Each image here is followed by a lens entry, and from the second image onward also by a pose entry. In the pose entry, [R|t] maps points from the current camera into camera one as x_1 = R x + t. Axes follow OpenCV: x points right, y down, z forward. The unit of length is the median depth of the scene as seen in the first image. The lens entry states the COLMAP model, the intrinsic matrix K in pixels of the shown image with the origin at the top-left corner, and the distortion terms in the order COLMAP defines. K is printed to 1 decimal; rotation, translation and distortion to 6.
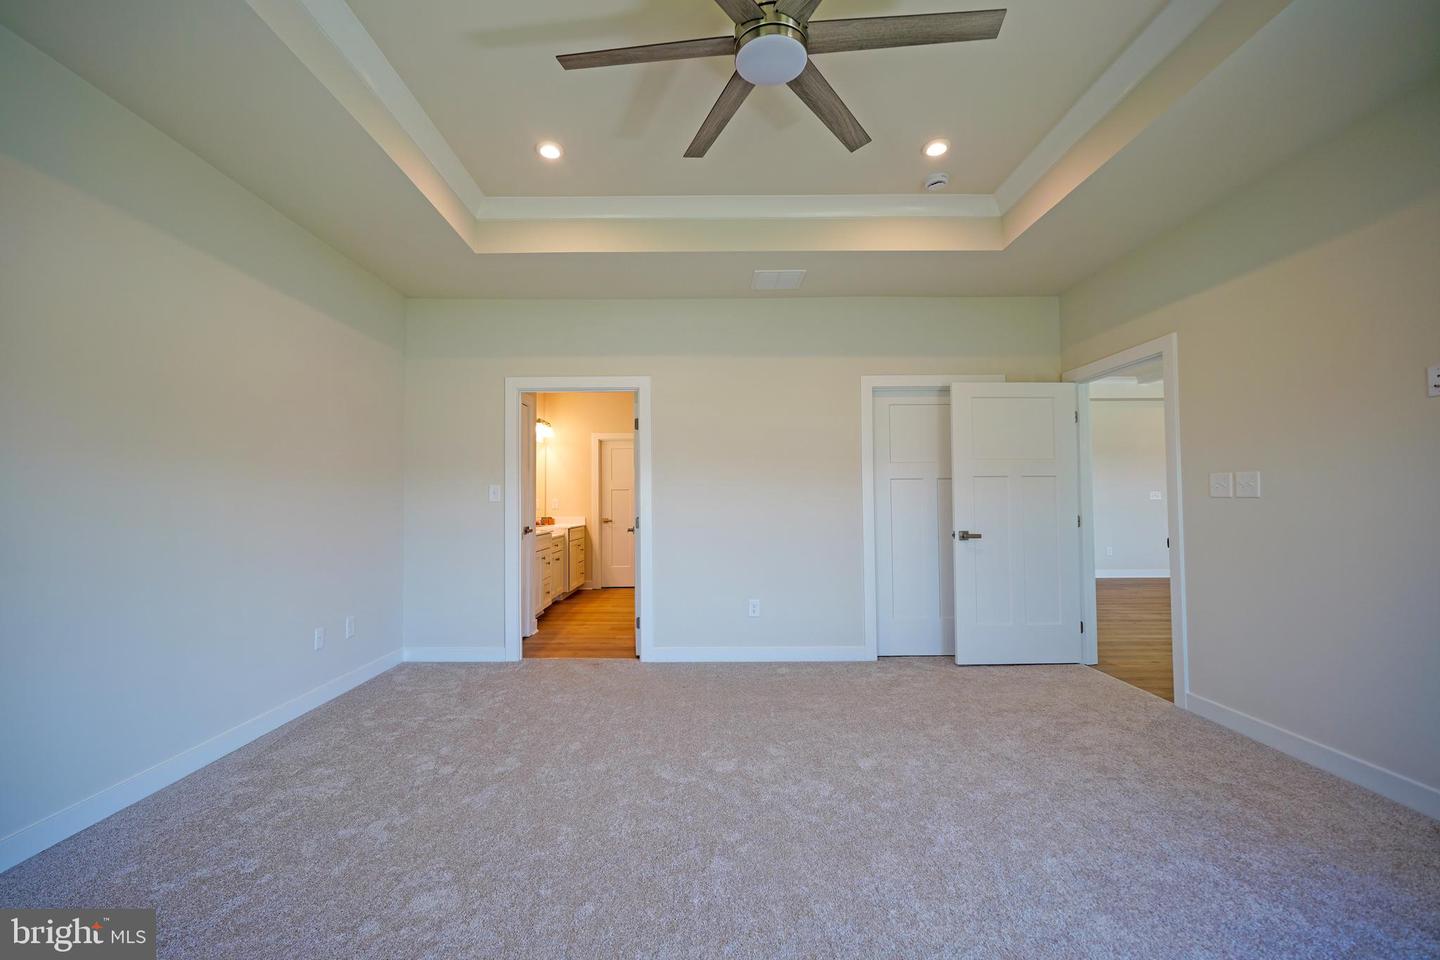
lens RADIAL K [[609.6, 0, 707.4], [0, 609.6, 482.5], [0, 0, 1]] dist [0.000682, 0.000507]
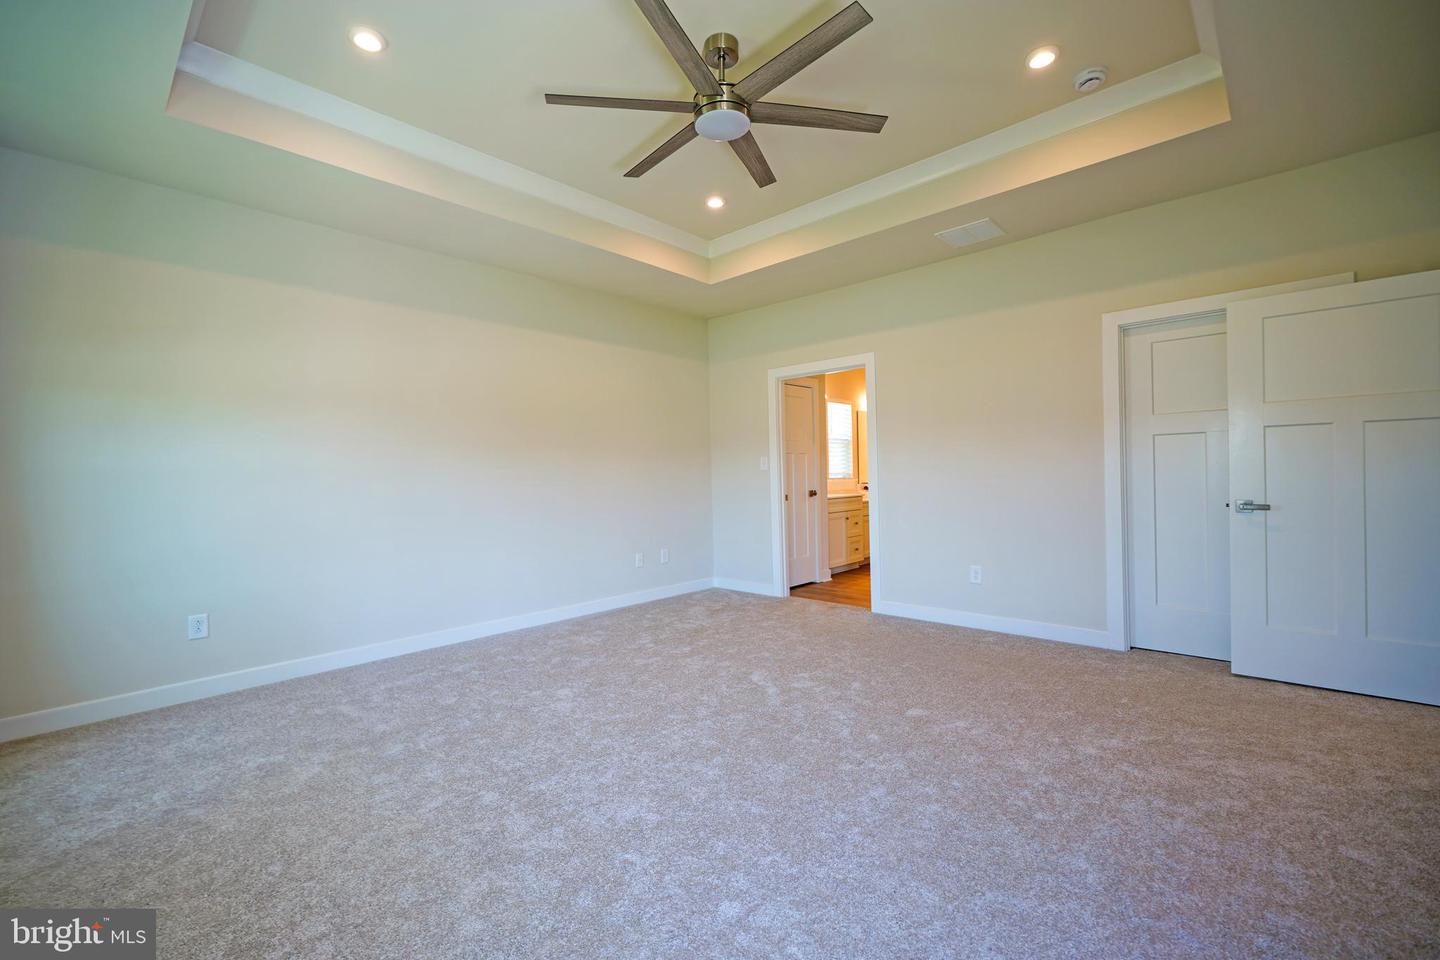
lens RADIAL K [[615.5, 0, 717.6], [0, 615.5, 491.7], [0, 0, 1]] dist [0.012258, 0.000248]
pose [[0.730000, 0.009151, -0.683385, 0.514304], [0.040492, 0.997575, 0.056613, -0.000915], [0.682246, -0.068999, 0.727859, 0.000125]]
